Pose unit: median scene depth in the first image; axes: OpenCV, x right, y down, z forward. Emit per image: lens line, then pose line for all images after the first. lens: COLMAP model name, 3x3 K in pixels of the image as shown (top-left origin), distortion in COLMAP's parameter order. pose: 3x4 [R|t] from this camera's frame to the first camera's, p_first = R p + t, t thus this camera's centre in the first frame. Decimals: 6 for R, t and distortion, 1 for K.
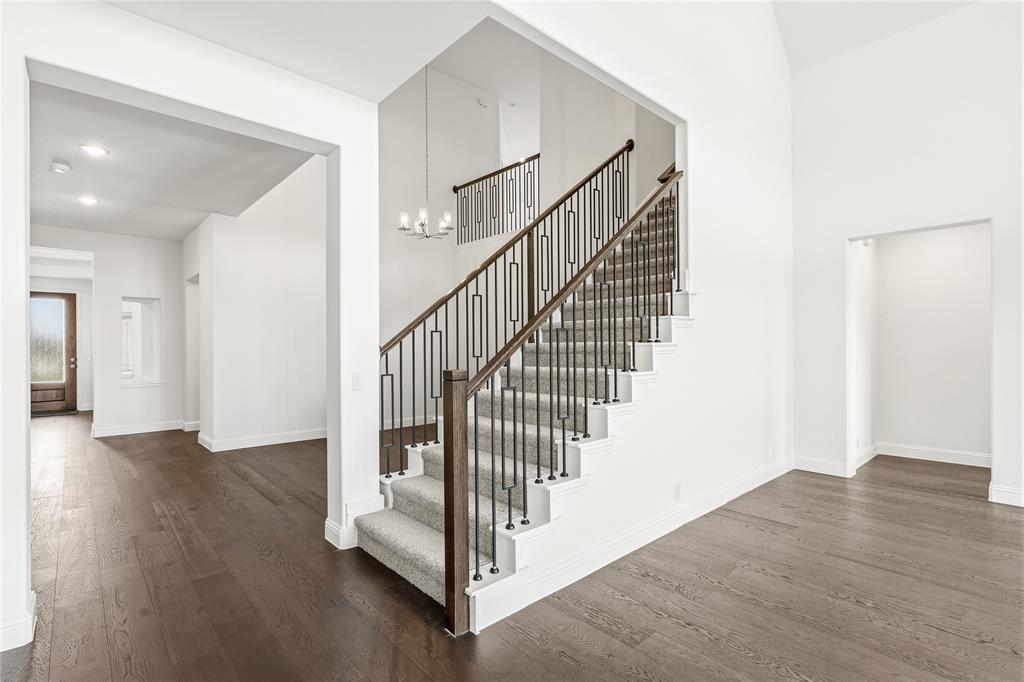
lens RADIAL K [[471.3, 0, 511.7], [0, 471.3, 341.5], [0, 0, 1]] dist [0.001174, 0.000448]
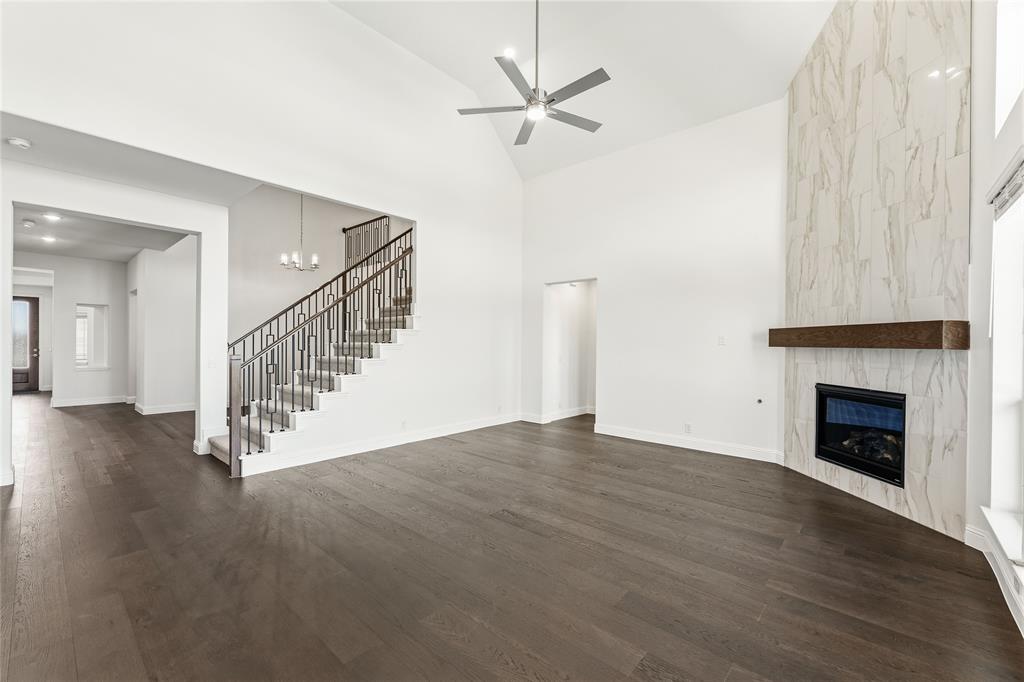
lens RADIAL K [[414.8, 0, 510.9], [0, 414.8, 342.9], [0, 0, 1]] dist [-0.000913, 0.000031]
pose [[0.994349, 0.015154, 0.105071, 0.452839], [-0.015615, 0.999872, 0.003565, -0.009088], [-0.105004, -0.005186, 0.994458, -0.489797]]
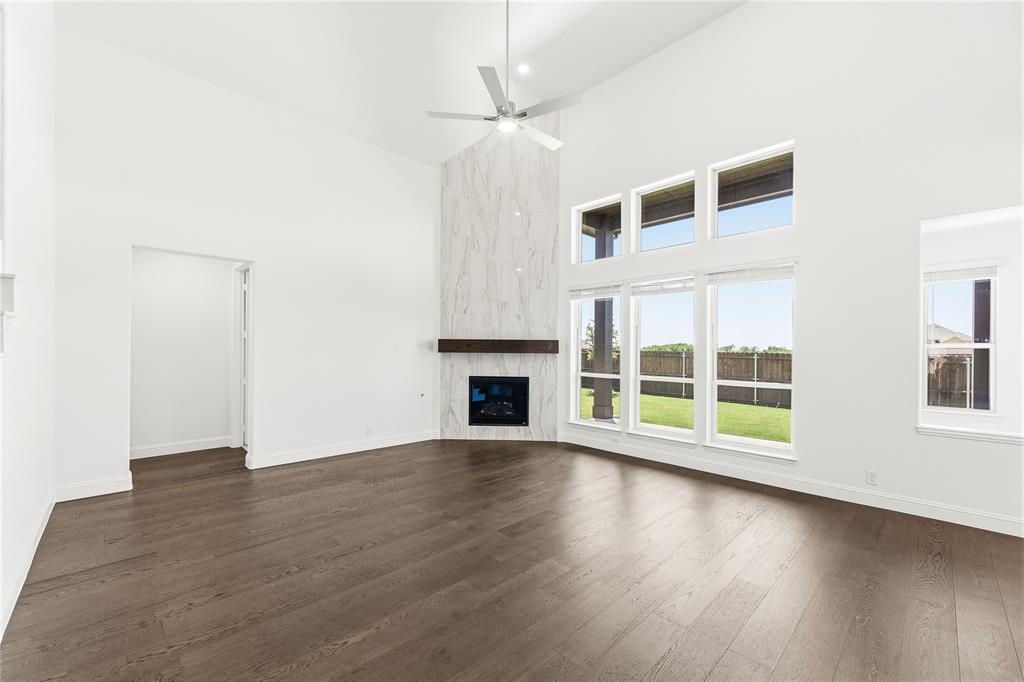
lens RADIAL K [[414.8, 0, 509.7], [0, 414.8, 348.6], [0, 0, 1]] dist [-0.000913, 0.000031]
pose [[-0.029097, 0.014543, 0.999471, -0.177337], [-0.013930, 0.999791, -0.014953, -0.001126], [-0.999480, -0.014358, -0.028889, 0.262936]]
